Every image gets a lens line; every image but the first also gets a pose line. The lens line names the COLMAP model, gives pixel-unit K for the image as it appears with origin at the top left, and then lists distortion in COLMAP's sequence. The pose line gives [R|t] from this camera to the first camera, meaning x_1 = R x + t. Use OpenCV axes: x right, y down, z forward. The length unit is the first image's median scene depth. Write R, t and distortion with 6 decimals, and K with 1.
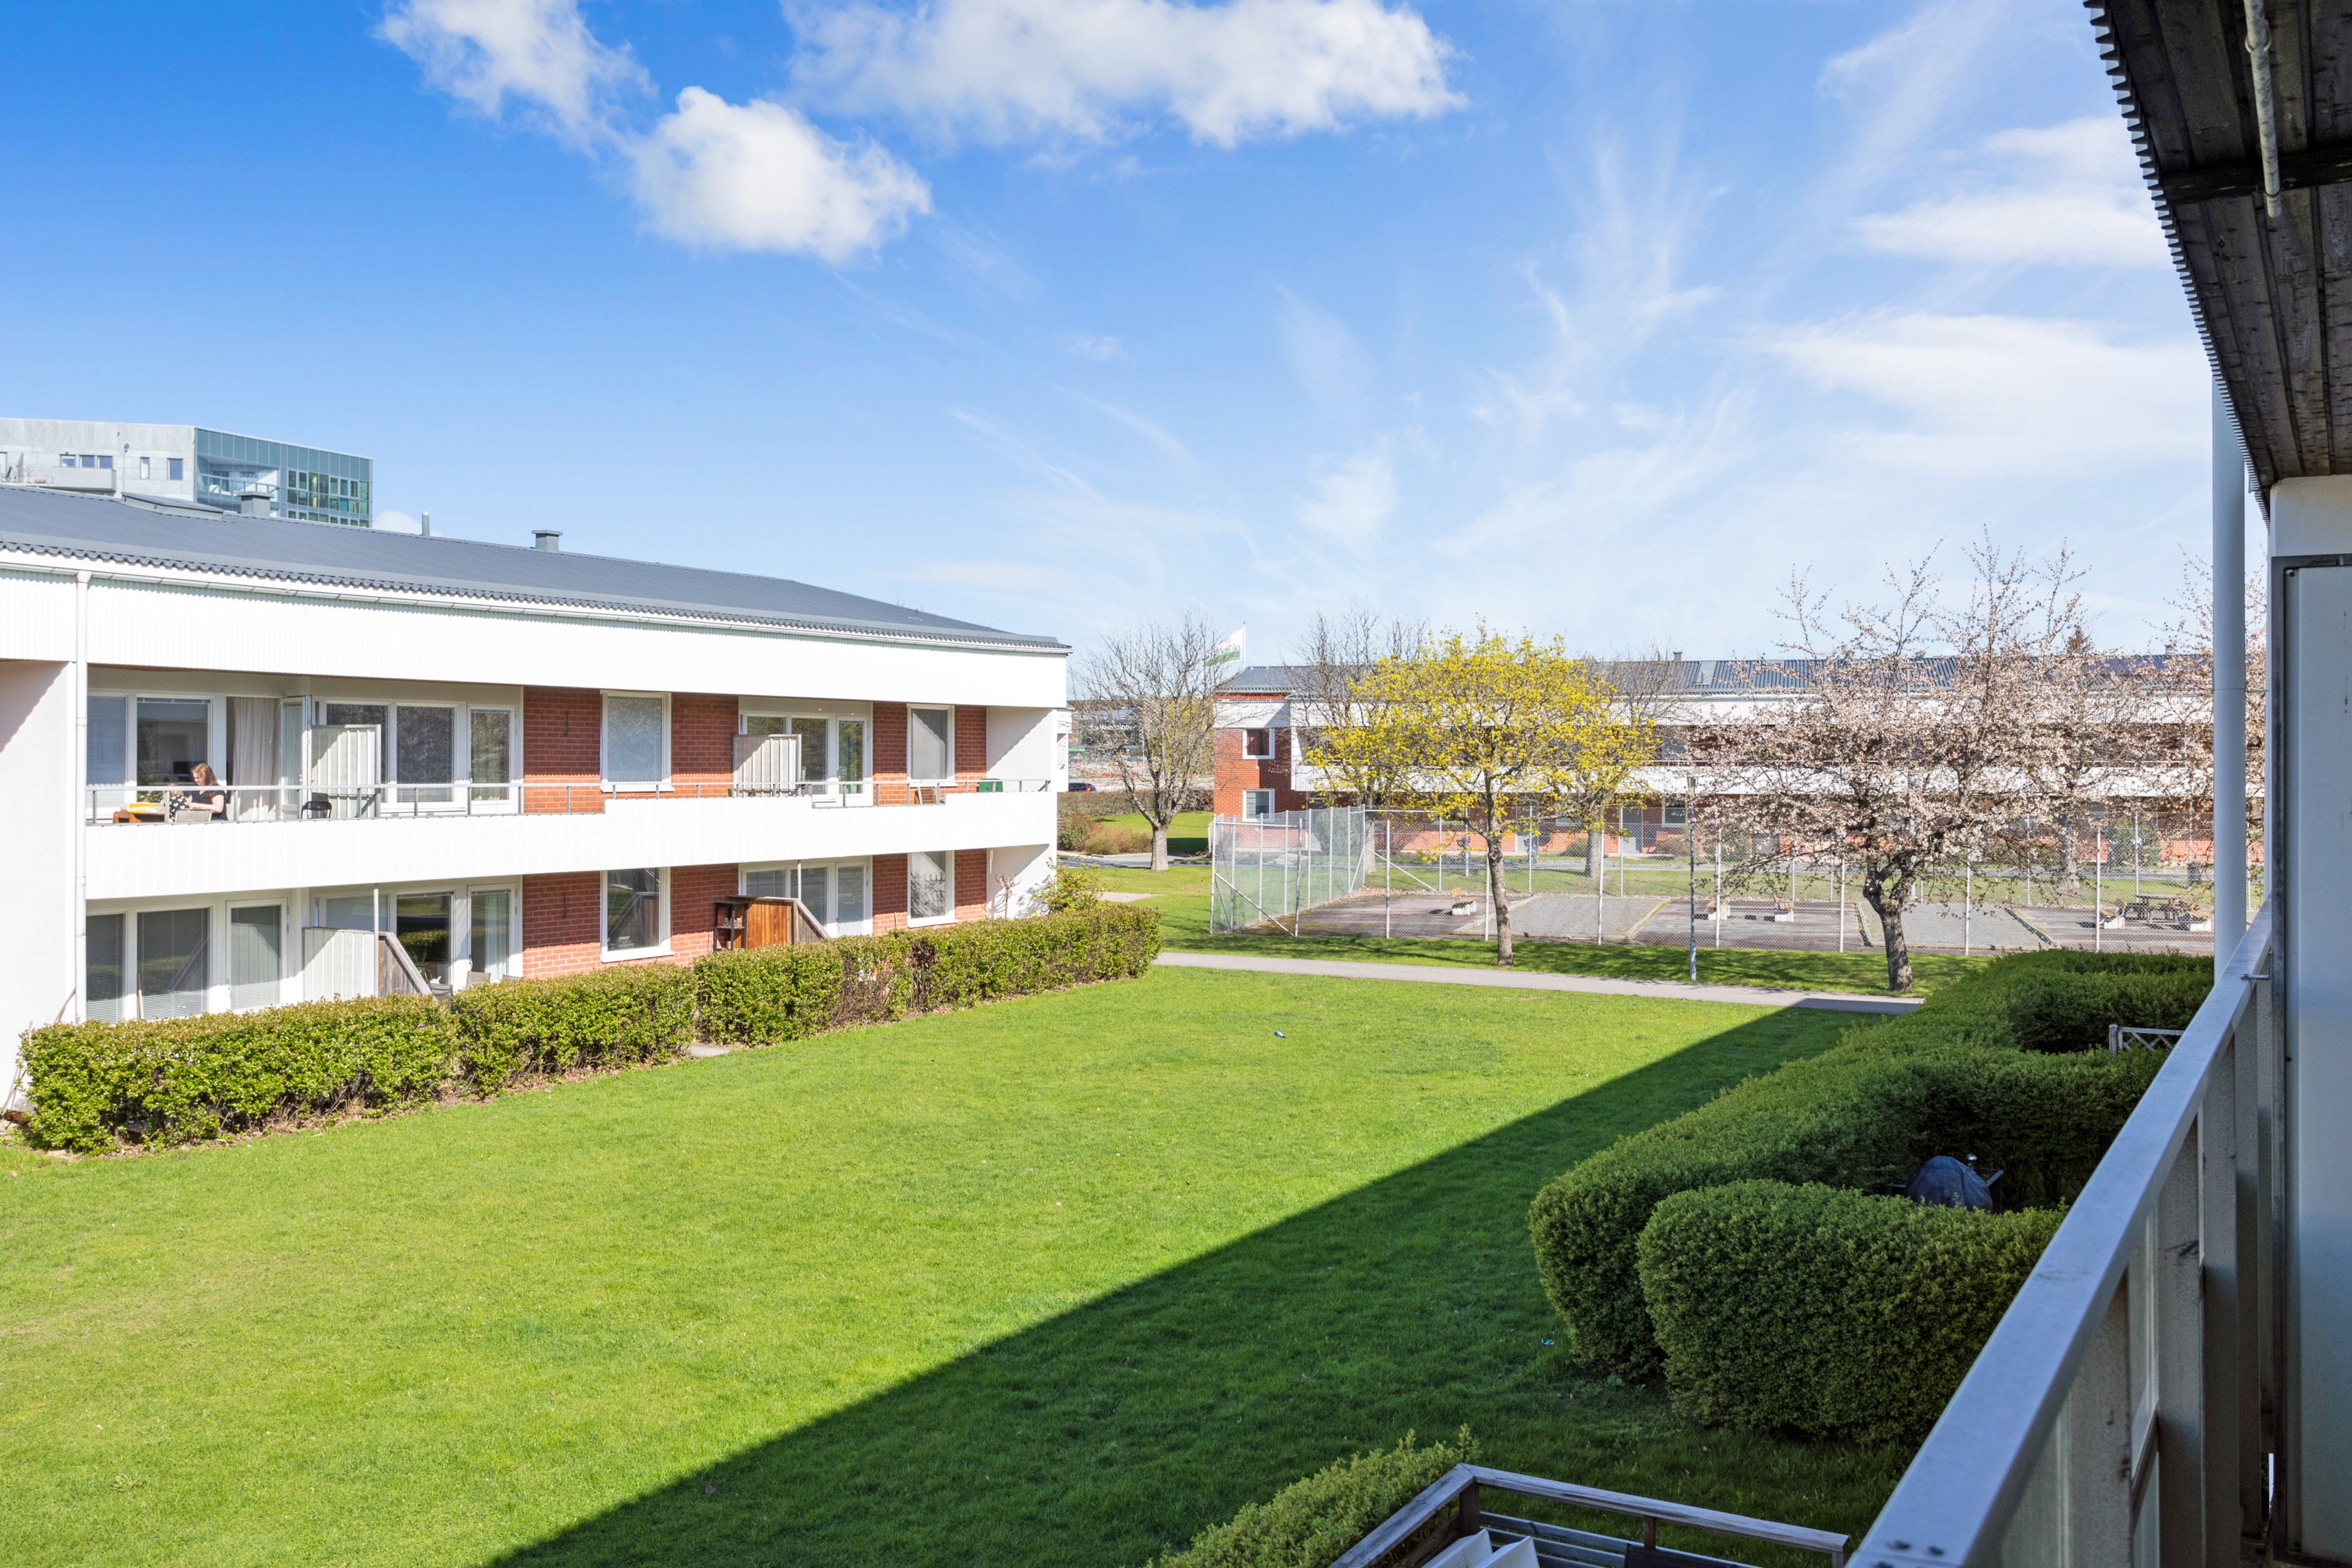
lens RADIAL K [[1617.5, 0, 1187.6], [0, 1617.5, 745.2], [0, 0, 1]] dist [-0.000219, 0.001140]
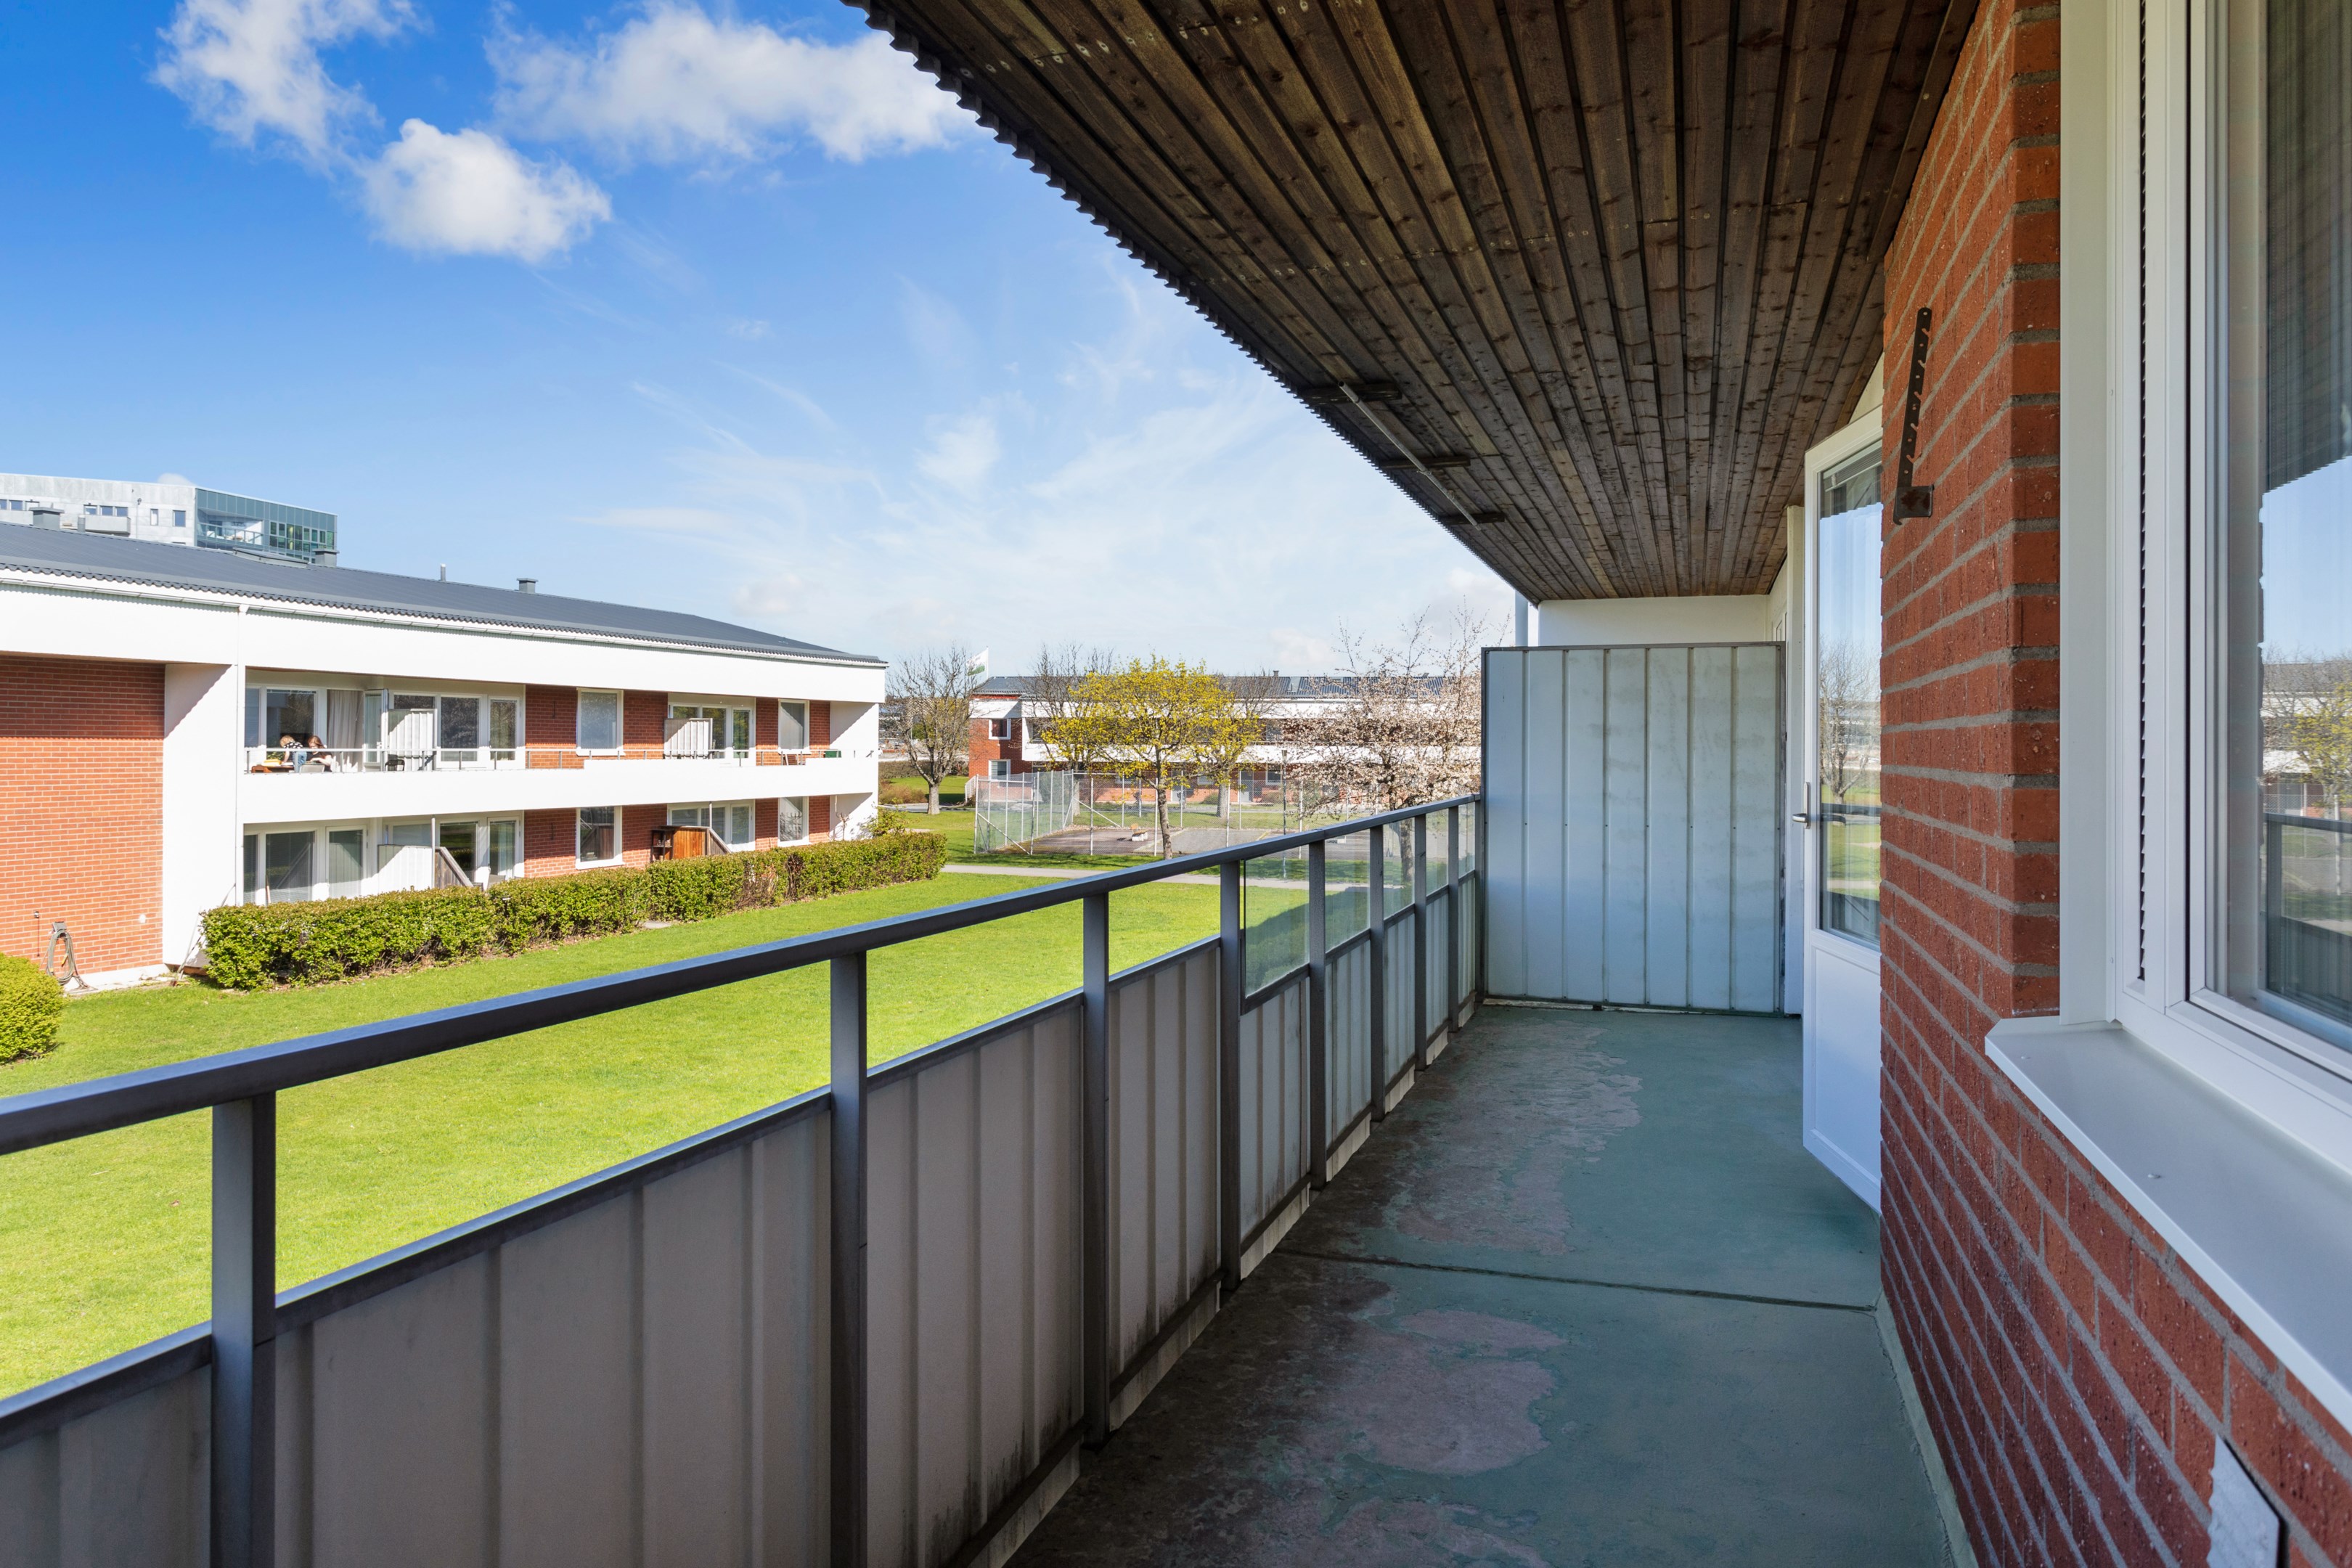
lens RADIAL K [[1437.5, 0, 1174.1], [0, 1437.5, 749.1], [0, 0, 1]] dist [0.001491, 0.001127]
pose [[0.978401, 0.004768, 0.206659, -0.090479], [-0.006395, 0.999954, 0.007206, 0.009135], [-0.206615, -0.008372, 0.978387, -0.388958]]
